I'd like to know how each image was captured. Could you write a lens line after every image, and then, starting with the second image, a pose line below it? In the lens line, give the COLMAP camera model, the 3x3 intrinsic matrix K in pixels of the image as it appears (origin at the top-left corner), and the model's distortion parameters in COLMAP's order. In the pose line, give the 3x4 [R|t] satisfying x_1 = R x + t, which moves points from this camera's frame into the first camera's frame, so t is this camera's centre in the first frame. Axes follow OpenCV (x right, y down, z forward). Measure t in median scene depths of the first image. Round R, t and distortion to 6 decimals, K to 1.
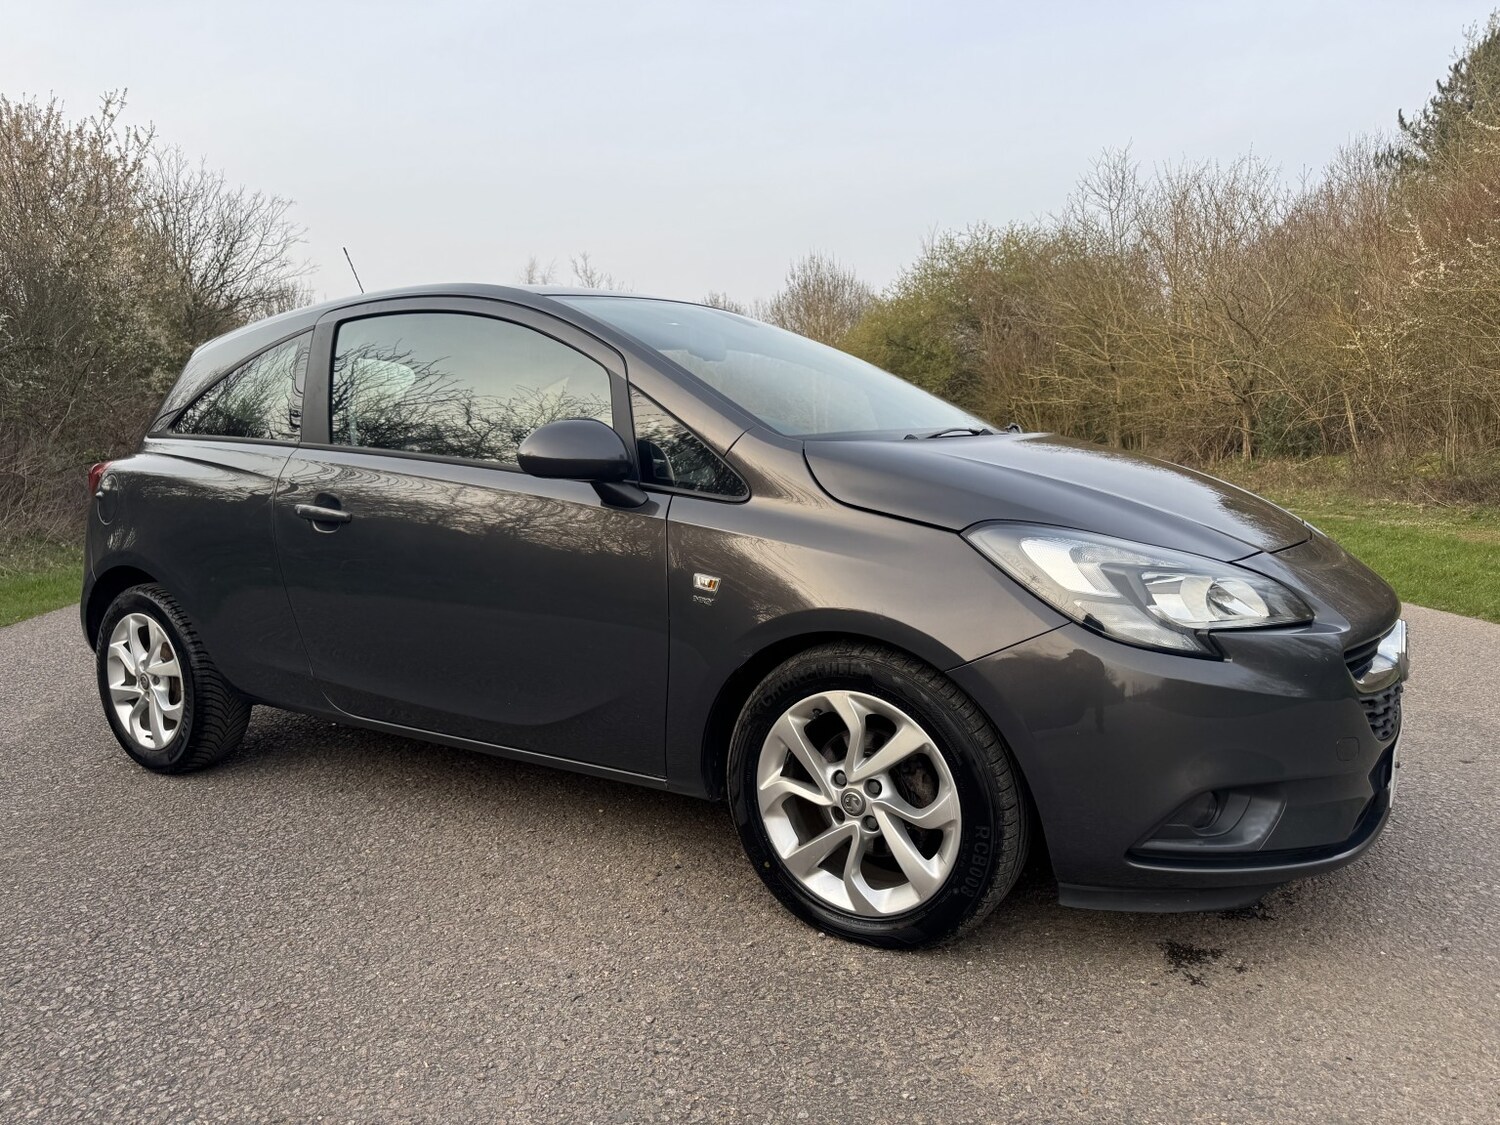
lens RADIAL K [[1085.1, 0, 747.4], [0, 1085.1, 568.1], [0, 0, 1]] dist [0.017120, -0.020813]
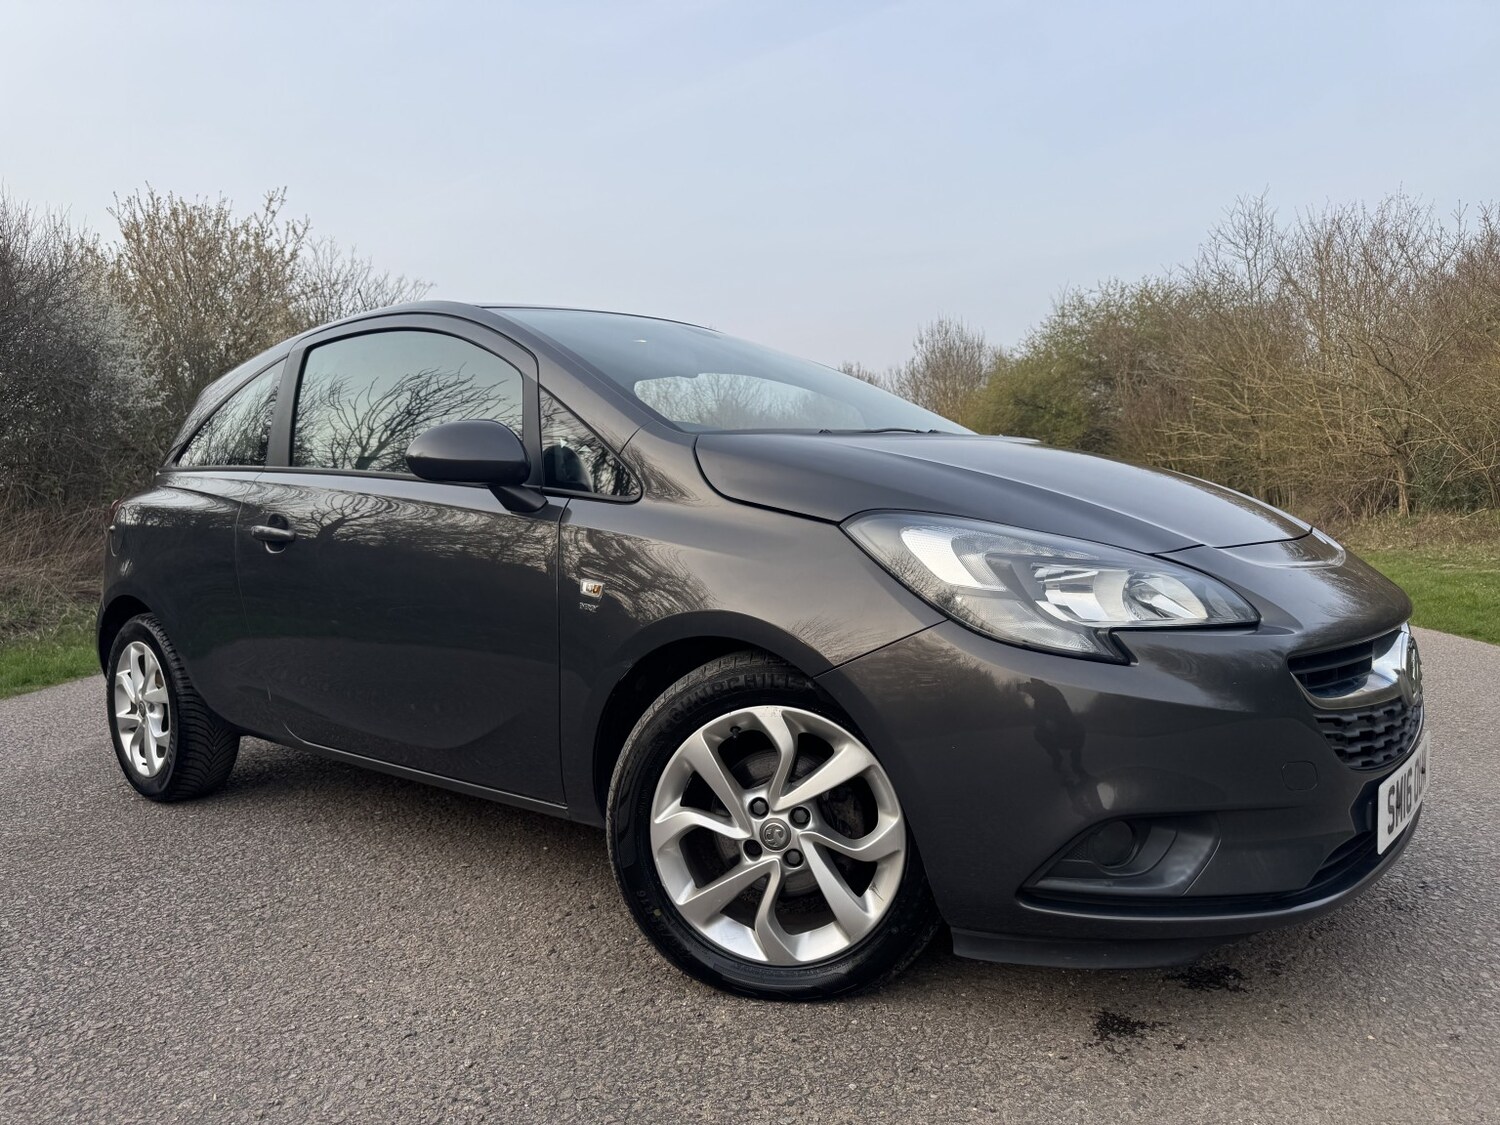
lens RADIAL K [[1085.1, 0, 733.7], [0, 1085.1, 567.2], [0, 0, 1]] dist [0.017120, -0.020813]
pose [[0.990368, -0.003851, -0.138407, 0.137127], [-0.004975, 0.997978, -0.063364, 0.036016], [0.138371, 0.063443, 0.988346, 0.066596]]
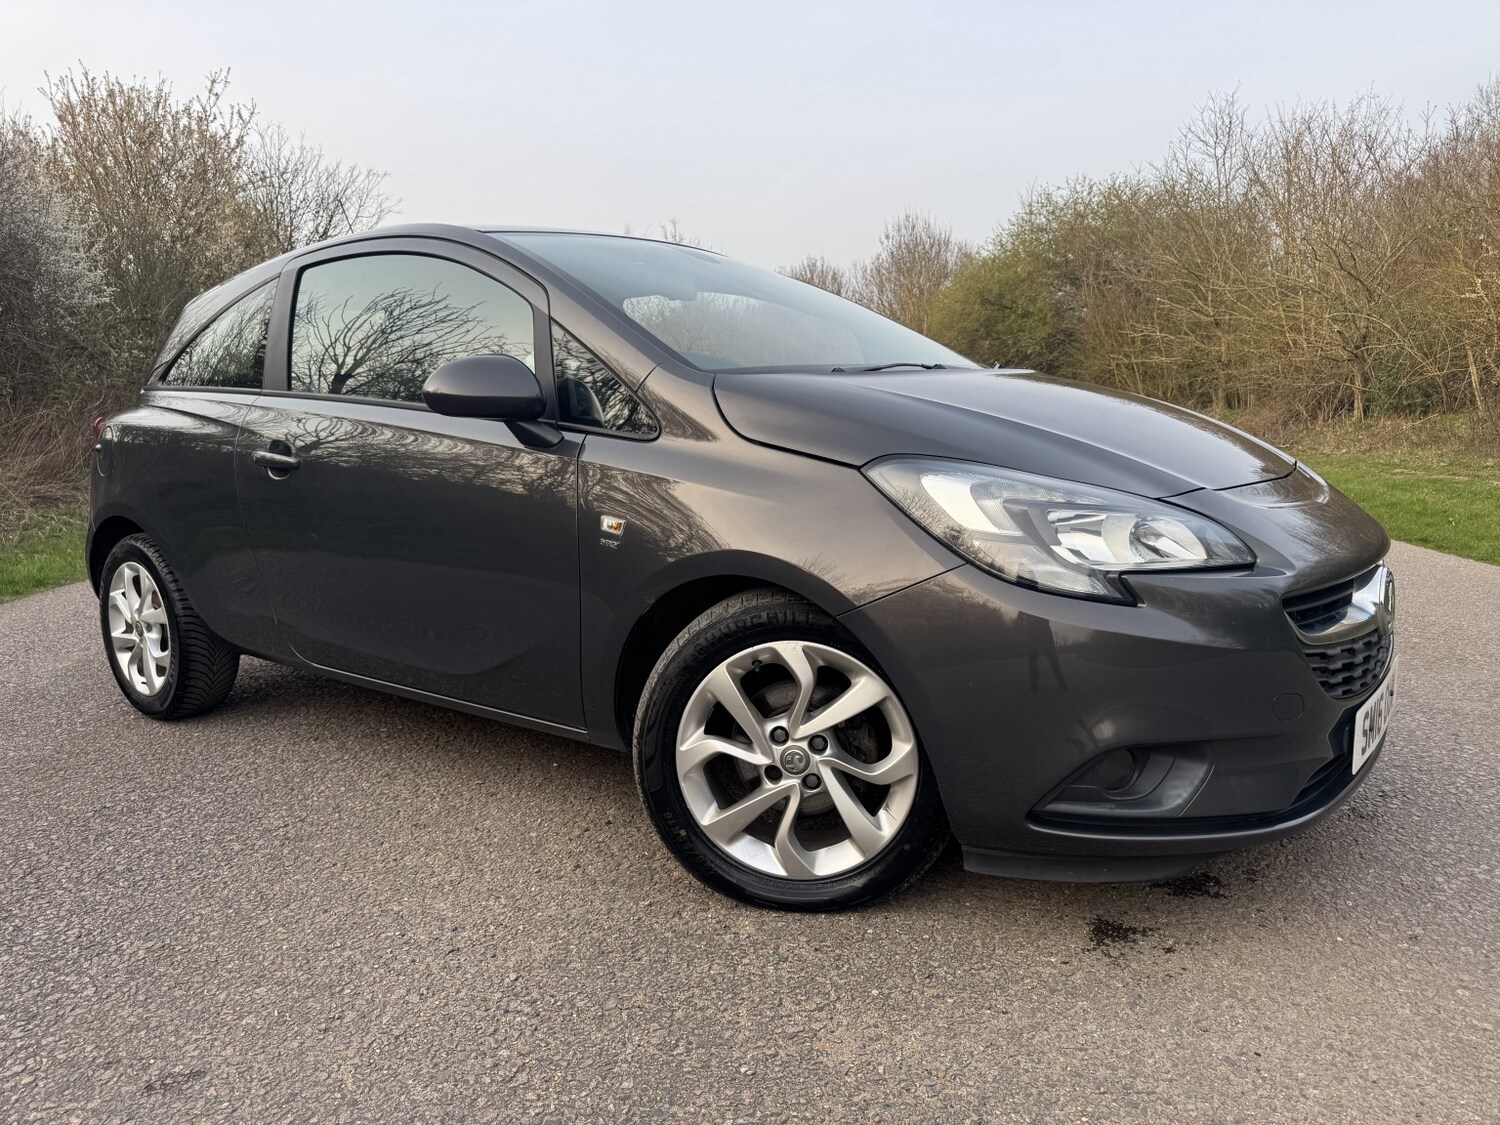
lens RADIAL K [[1085.1, 0, 740.3], [0, 1085.1, 557.7], [0, 0, 1]] dist [0.017120, -0.020813]
pose [[0.995259, 0.005416, -0.097113, 0.105733], [-0.003356, 0.999766, 0.021366, 0.013473], [0.097206, -0.020939, 0.995044, 0.040156]]
